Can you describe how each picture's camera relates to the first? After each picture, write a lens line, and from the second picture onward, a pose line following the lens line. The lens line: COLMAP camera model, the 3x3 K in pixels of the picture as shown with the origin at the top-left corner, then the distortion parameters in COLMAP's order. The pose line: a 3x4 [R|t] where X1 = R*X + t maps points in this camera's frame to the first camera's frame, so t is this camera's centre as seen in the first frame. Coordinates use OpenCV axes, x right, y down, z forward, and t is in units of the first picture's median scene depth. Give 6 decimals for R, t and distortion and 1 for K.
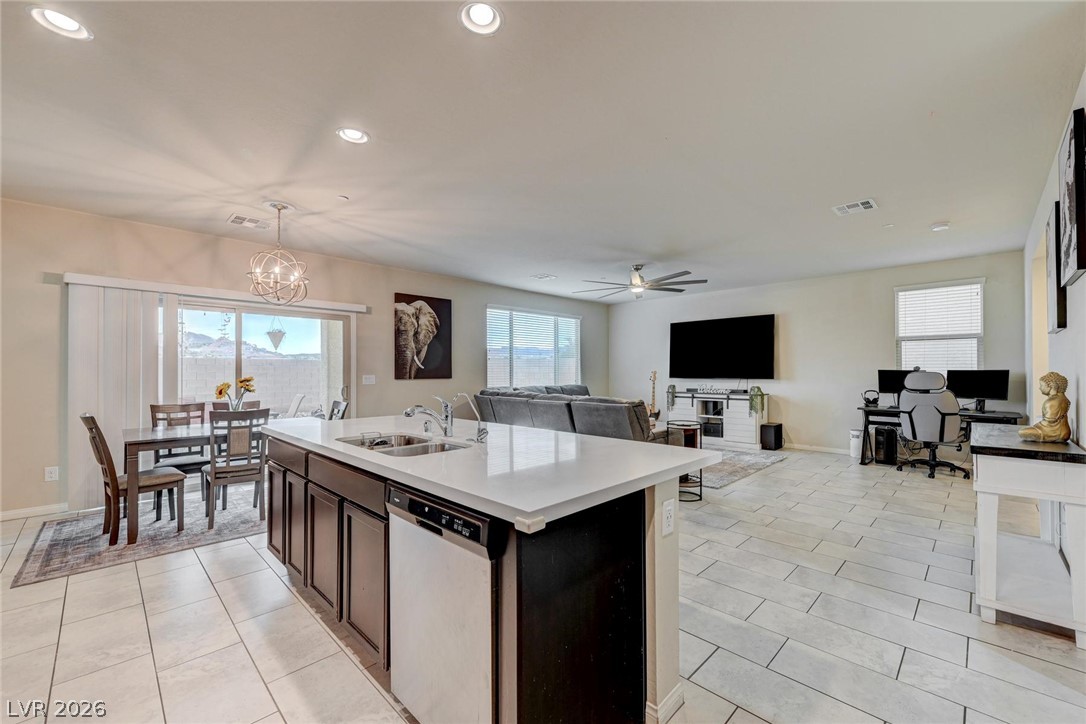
lens RADIAL K [[447.4, 0, 545.1], [0, 447.4, 368.8], [0, 0, 1]] dist [-0.004005, -0.000237]
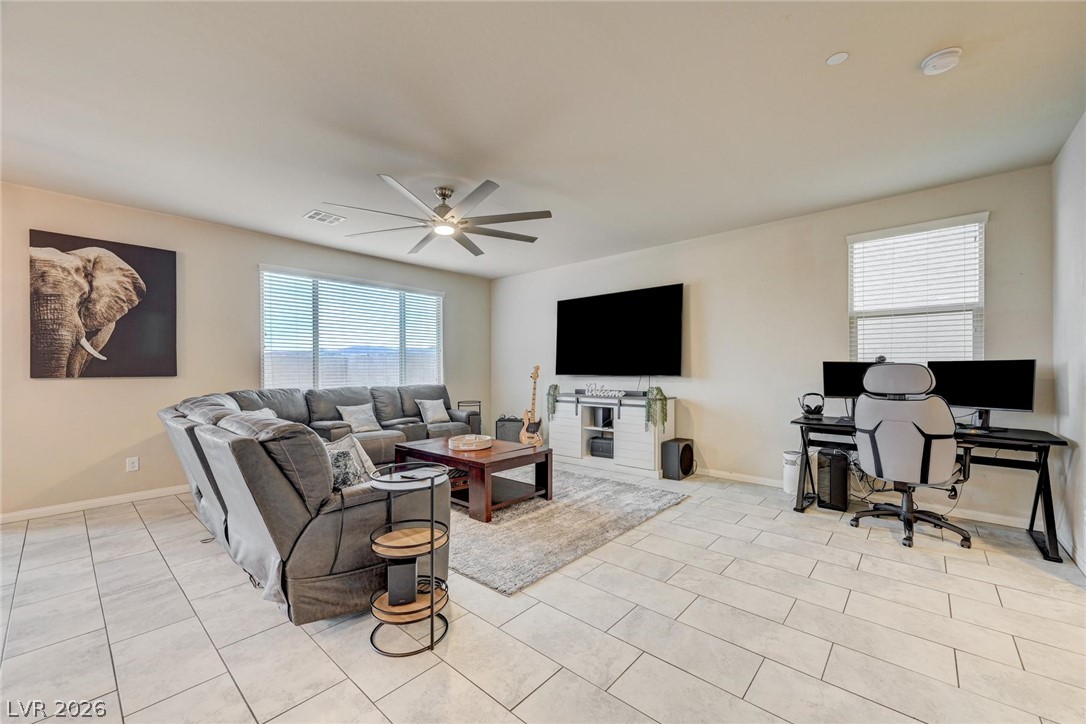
lens RADIAL K [[435.1, 0, 548.4], [0, 435.1, 369.6], [0, 0, 1]] dist [-0.001666, 0.000805]
pose [[0.997909, -0.001023, 0.064628, 0.291871], [0.000621, 0.999980, 0.006233, 0.009089], [-0.064633, -0.006179, 0.997890, 0.375565]]
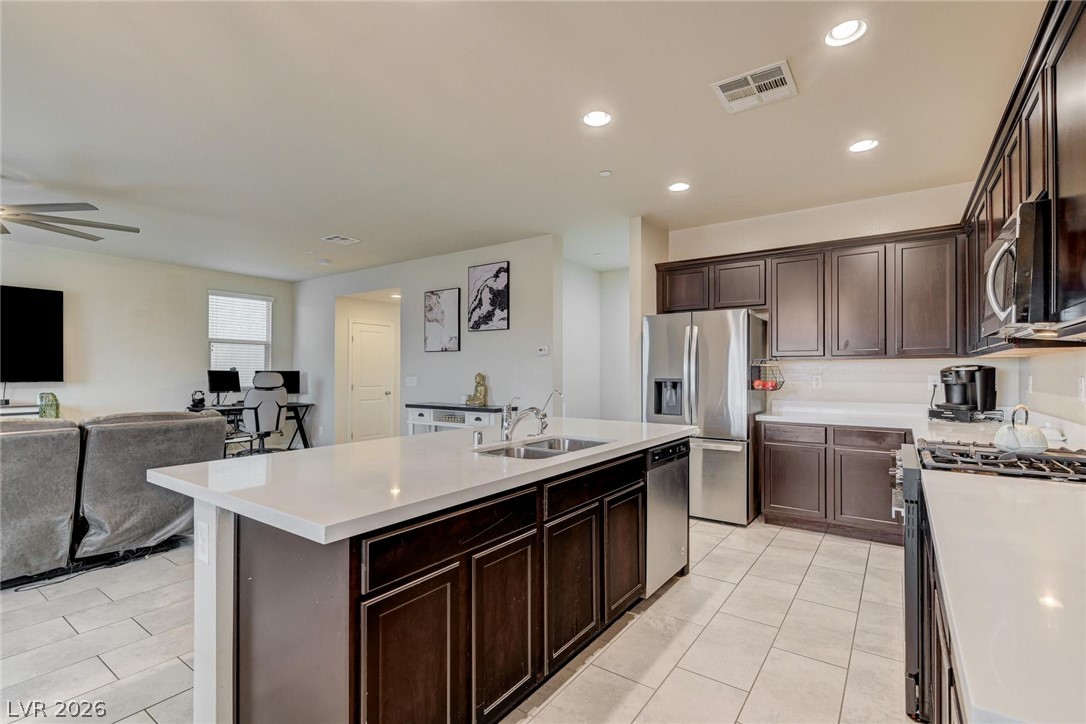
lens RADIAL K [[502.3, 0, 545.9], [0, 502.3, 366.2], [0, 0, 1]] dist [0.002066, -0.000177]
pose [[-0.173383, 0.008823, 0.984815, -0.474992], [-0.013049, 0.999852, -0.011255, -0.003481], [-0.984768, -0.014803, -0.173242, 0.418671]]
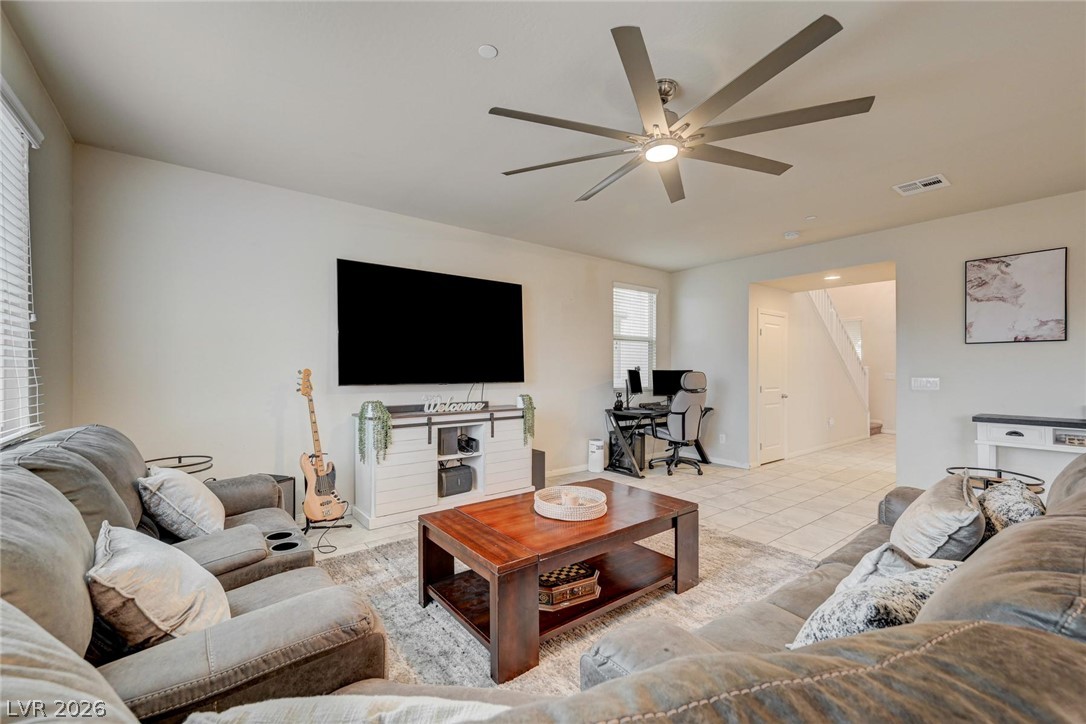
lens RADIAL K [[447.4, 0, 541.1], [0, 447.4, 363.0], [0, 0, 1]] dist [-0.004005, -0.000237]
pose [[0.121872, 0.014427, 0.992441, -0.166232], [-0.011758, 0.999845, -0.013090, 0.003339], [-0.992476, -0.010074, 0.122023, 1.001002]]
